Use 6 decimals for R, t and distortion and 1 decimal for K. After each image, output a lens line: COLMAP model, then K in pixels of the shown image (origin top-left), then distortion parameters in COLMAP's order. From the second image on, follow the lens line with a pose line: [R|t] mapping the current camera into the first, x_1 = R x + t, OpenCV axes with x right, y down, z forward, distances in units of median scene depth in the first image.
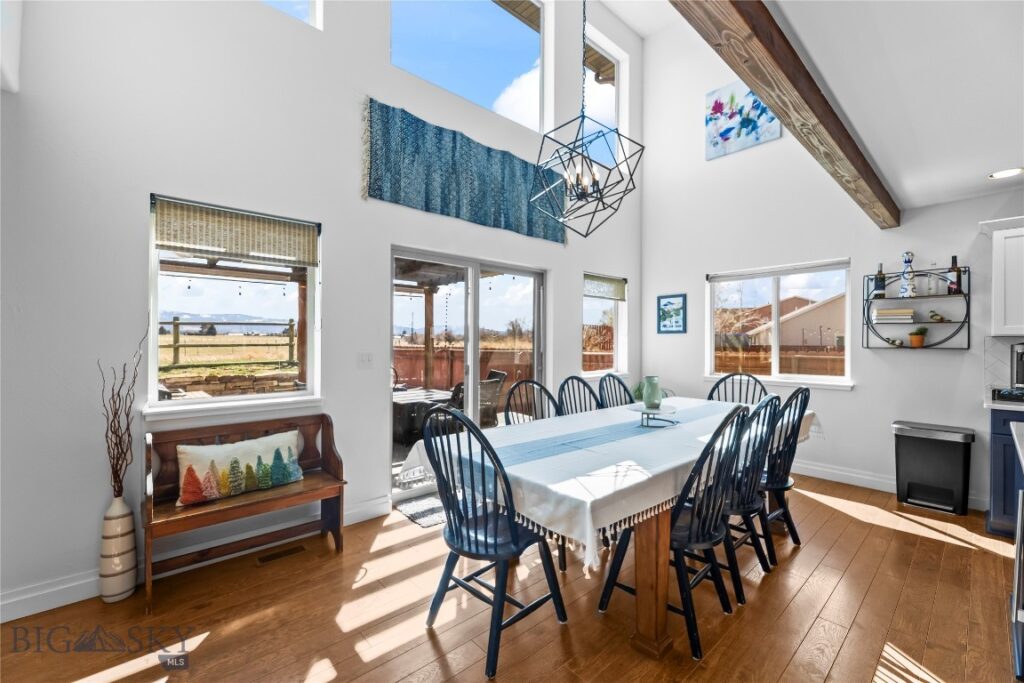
lens RADIAL K [[420.4, 0, 513.5], [0, 420.4, 345.9], [0, 0, 1]] dist [-0.004585, 0.000956]
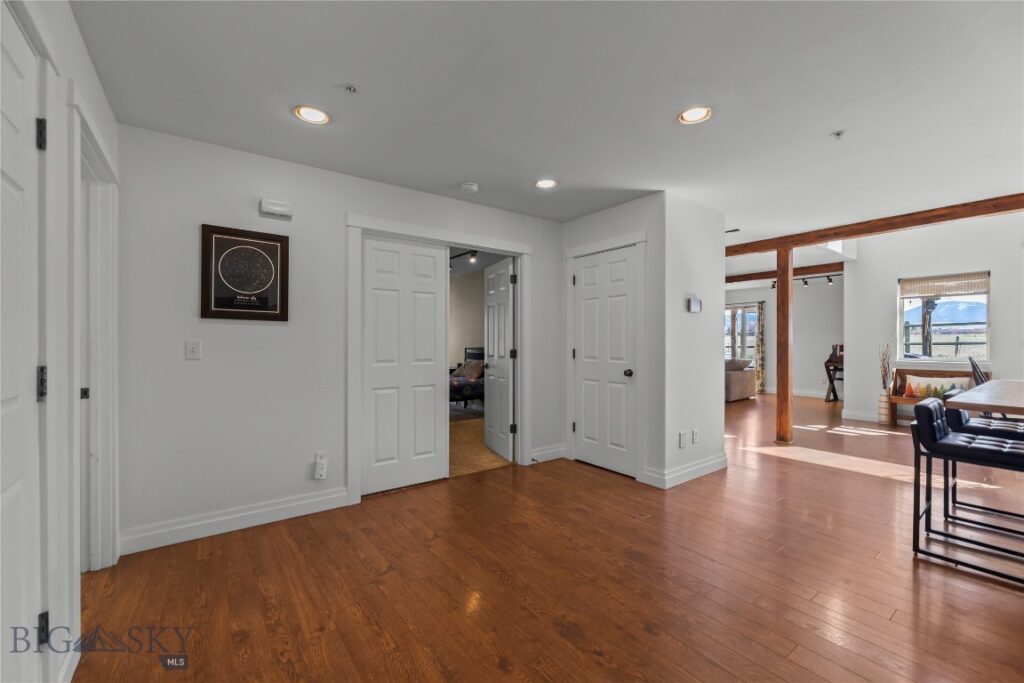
lens RADIAL K [[420.4, 0, 510.5], [0, 420.4, 343.3], [0, 0, 1]] dist [-0.004585, 0.000956]
pose [[-0.099219, -0.000159, -0.995066, 1.395723], [-0.002365, 0.999997, 0.000076, 0.034823], [0.995063, 0.002360, -0.099219, -0.813155]]
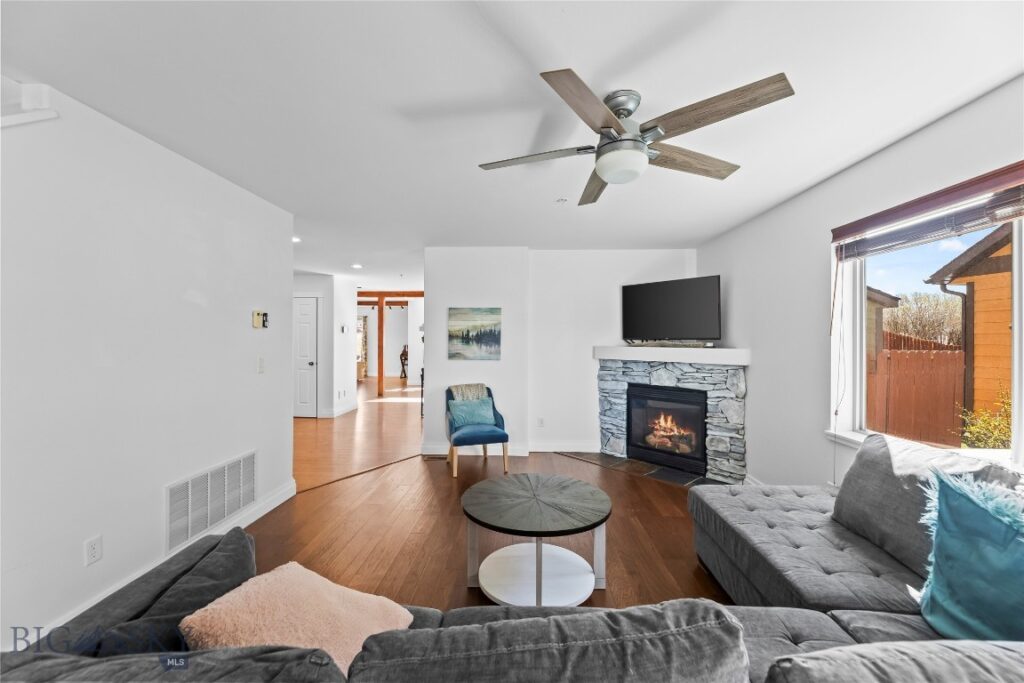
lens RADIAL K [[420.4, 0, 510.2], [0, 420.4, 340.1], [0, 0, 1]] dist [-0.004585, 0.000956]
pose [[0.712678, 0.001679, -0.701489, 2.486537], [-0.004037, 0.999990, -0.001708, -0.007644], [0.701480, 0.004049, 0.712678, -1.438843]]
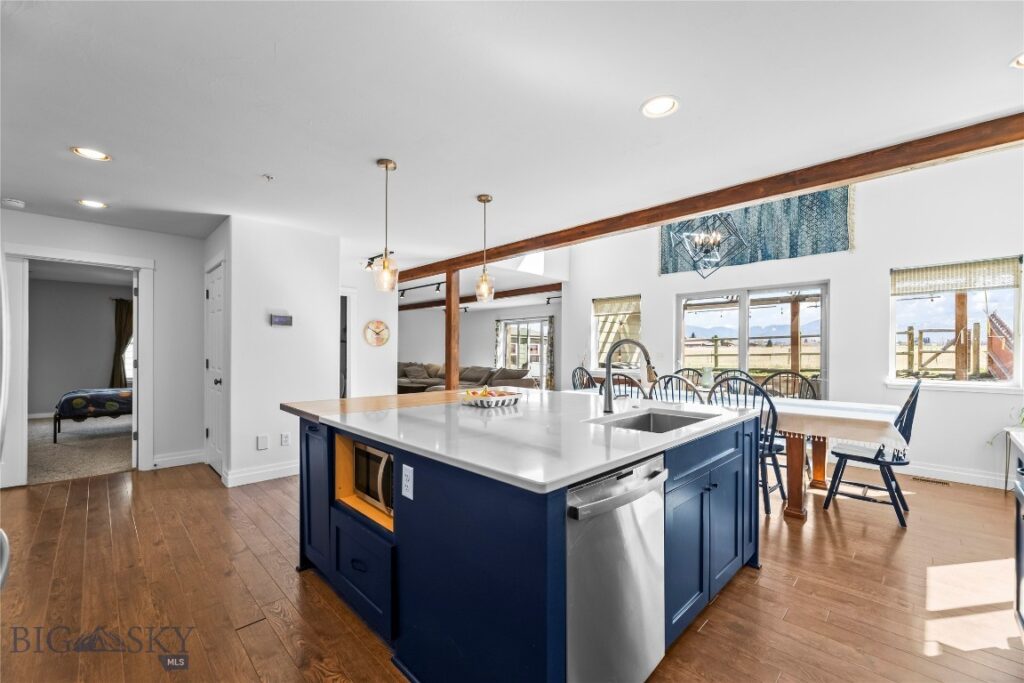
lens RADIAL K [[420.4, 0, 502.1], [0, 420.4, 352.0], [0, 0, 1]] dist [-0.004585, 0.000956]
pose [[0.054758, 0.000035, -0.998500, 1.503575], [-0.007156, 0.999974, -0.000357, 0.021767], [0.998474, 0.007164, 0.054757, 0.122044]]
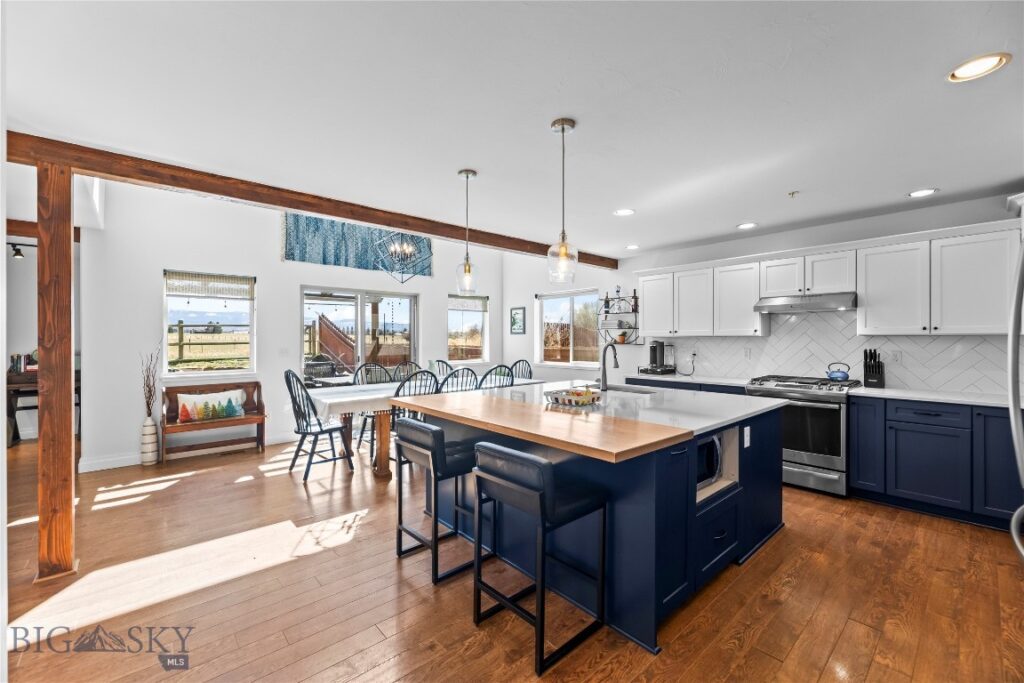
lens RADIAL K [[420.4, 0, 508.2], [0, 420.4, 340.6], [0, 0, 1]] dist [-0.004585, 0.000956]
pose [[0.999838, -0.003465, -0.017680, 0.575514], [0.003384, 0.999984, -0.004640, -0.002638], [0.017696, 0.004579, 0.999833, -0.690993]]
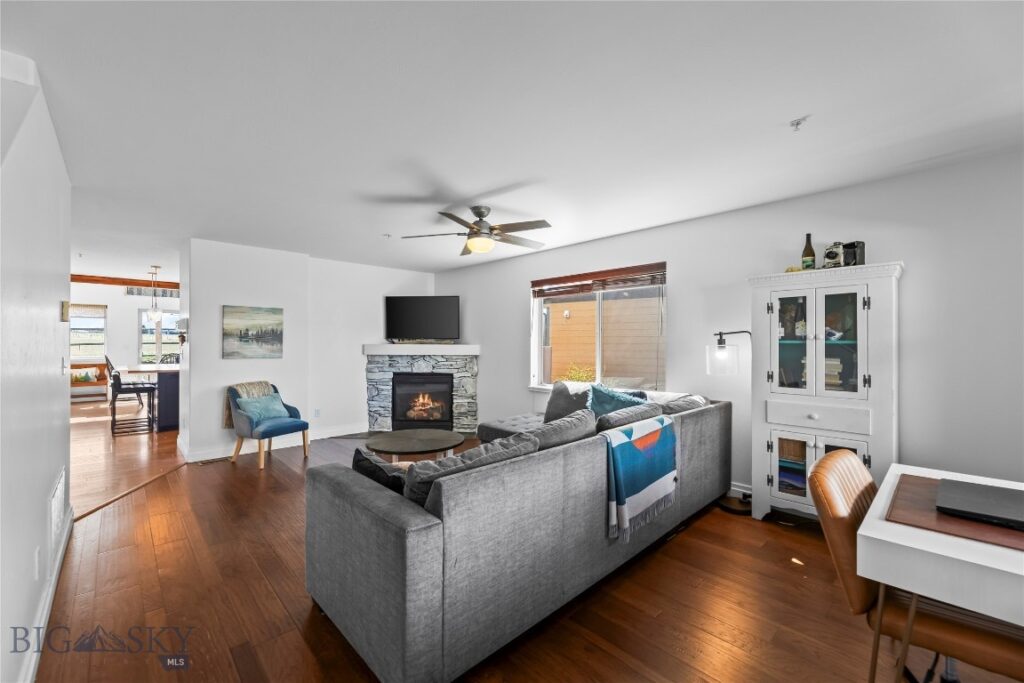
lens RADIAL K [[420.4, 0, 516.2], [0, 420.4, 342.4], [0, 0, 1]] dist [-0.004585, 0.000956]
pose [[0.999577, 0.000480, 0.029065, 2.251449], [-0.000379, 0.999994, -0.003484, 0.008010], [-0.029067, 0.003471, 0.999571, -2.003516]]
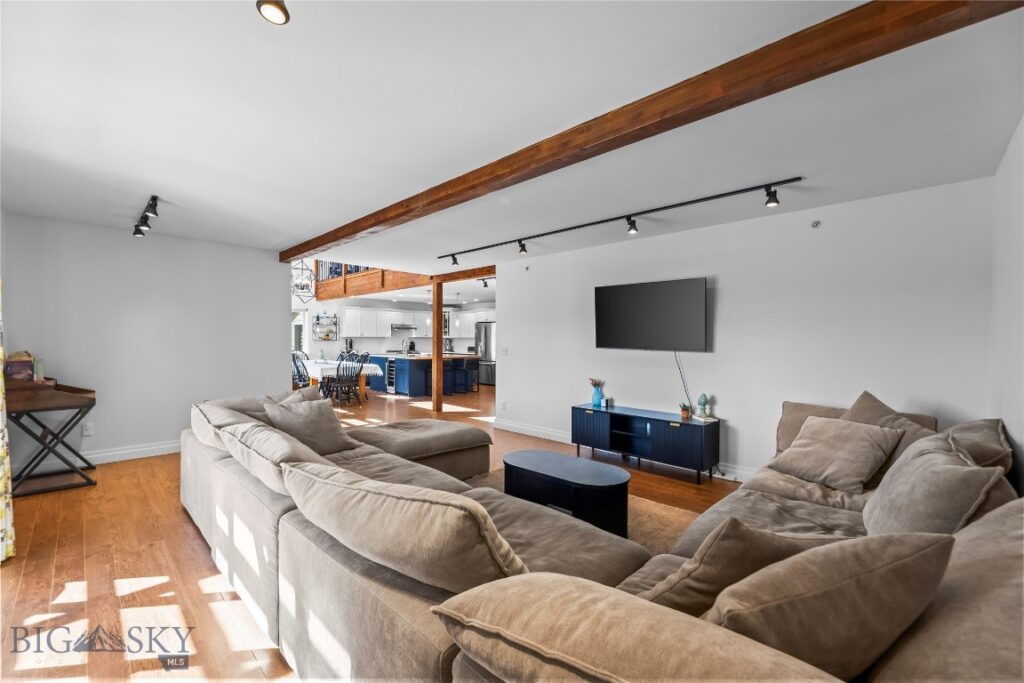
lens RADIAL K [[420.4, 0, 513.1], [0, 420.4, 340.2], [0, 0, 1]] dist [-0.004585, 0.000956]
pose [[-0.070516, -0.005318, 0.997496, -2.509603], [0.000085, 0.999986, 0.005338, -0.012963], [-0.997511, 0.000461, -0.070515, -0.222192]]
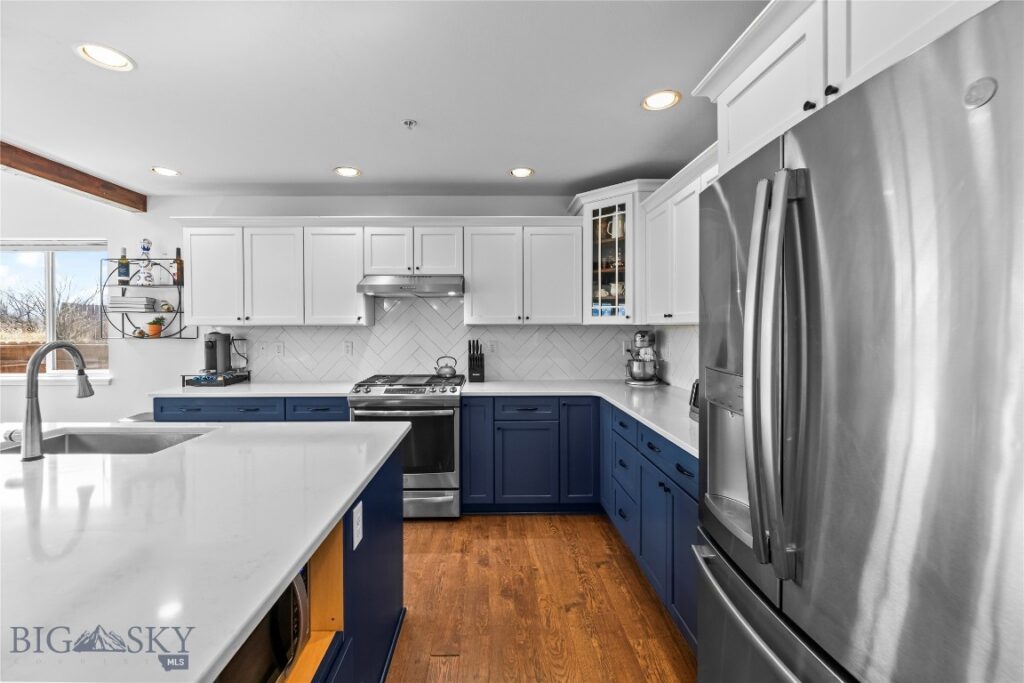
lens RADIAL K [[420.4, 0, 499.8], [0, 420.4, 331.8], [0, 0, 1]] dist [-0.004585, 0.000956]
pose [[0.658131, -0.015707, 0.752740, 0.794761], [0.009440, 0.999876, 0.012611, -0.014127], [-0.752844, -0.001194, 0.658197, -0.274154]]
